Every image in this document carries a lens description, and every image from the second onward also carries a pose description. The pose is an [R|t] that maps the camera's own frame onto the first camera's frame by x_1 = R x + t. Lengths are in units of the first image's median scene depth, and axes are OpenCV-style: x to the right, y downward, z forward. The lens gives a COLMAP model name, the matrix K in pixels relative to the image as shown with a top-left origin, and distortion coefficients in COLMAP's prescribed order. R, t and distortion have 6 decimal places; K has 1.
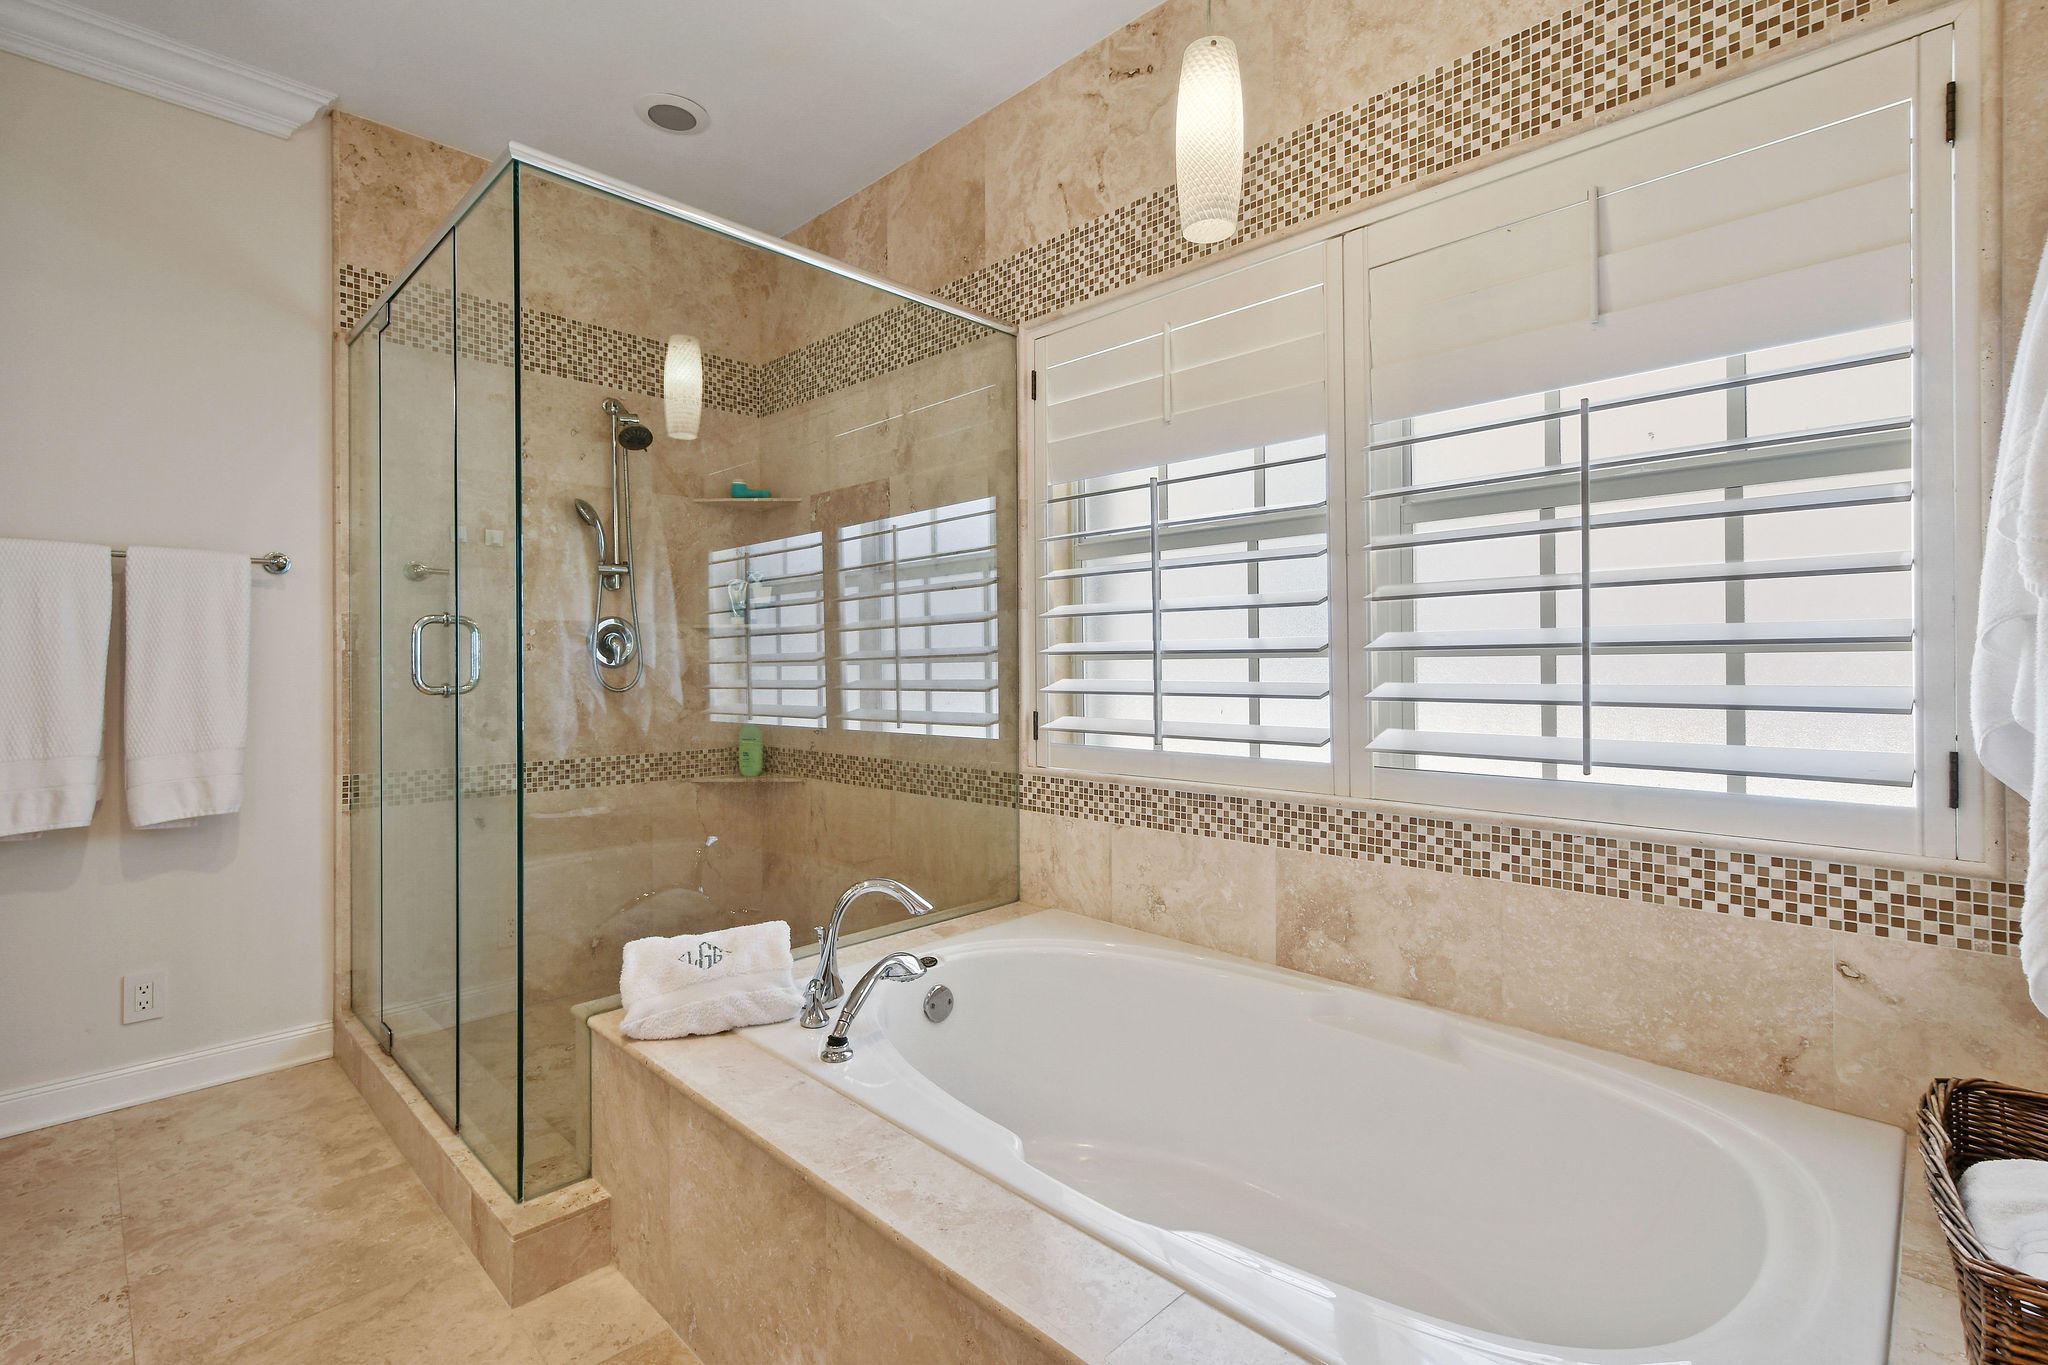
lens RADIAL K [[914.0, 0, 948.0], [0, 914.0, 666.6], [0, 0, 1]] dist [0.007308, 0.000196]
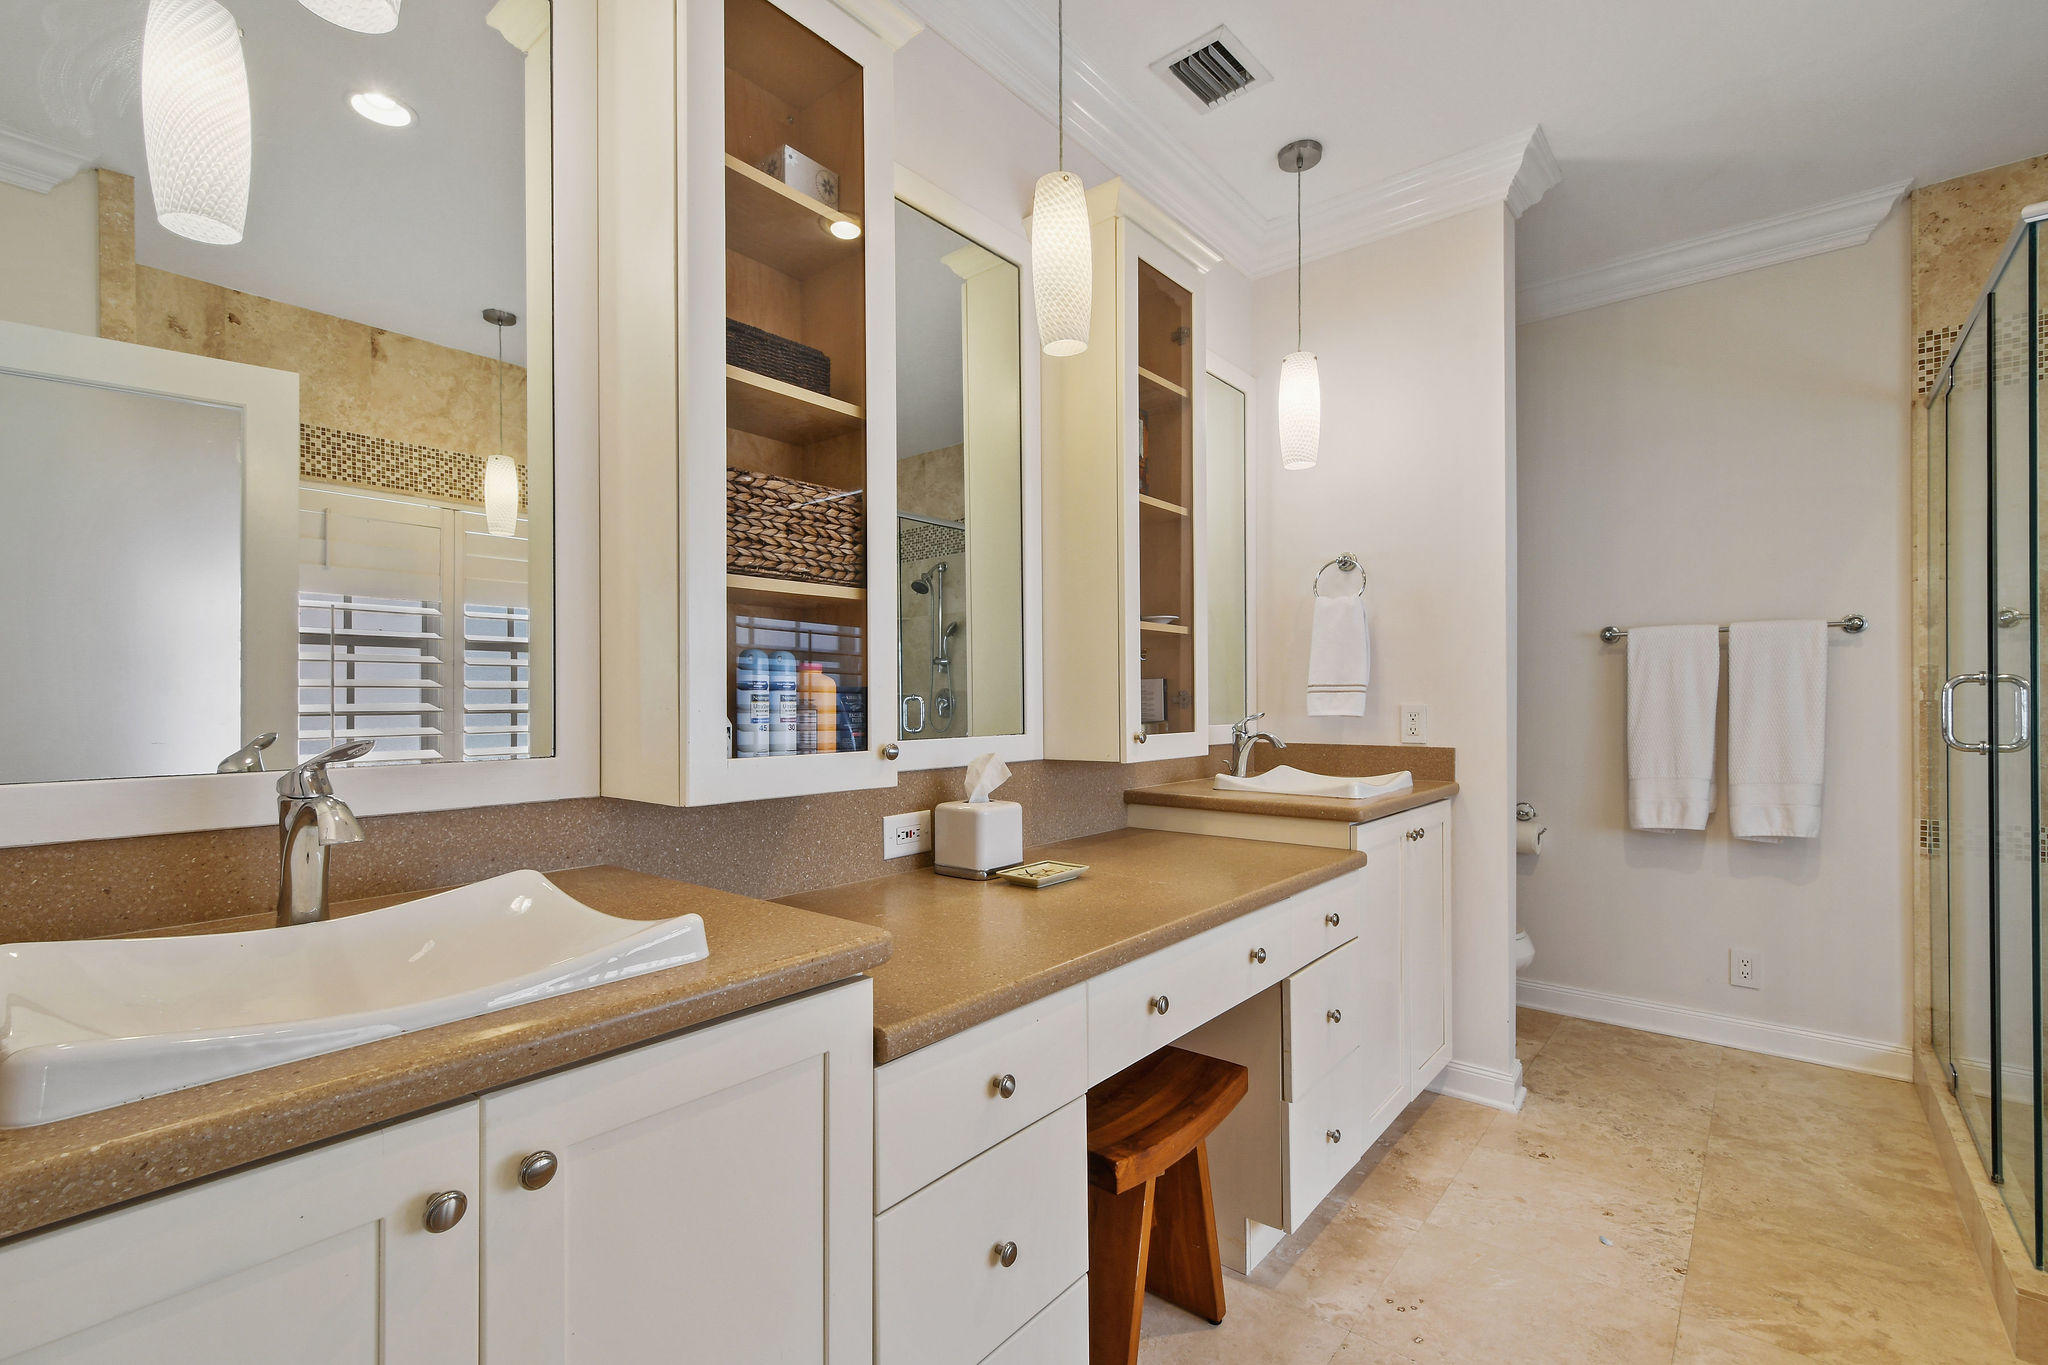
lens RADIAL K [[914.0, 0, 1019.2], [0, 914.0, 691.8], [0, 0, 1]] dist [0.007308, 0.000196]
pose [[0.099300, -0.003306, -0.995052, 0.308472], [0.004031, 0.999988, -0.002920, -0.031304], [0.995049, -0.003721, 0.099312, -0.143250]]
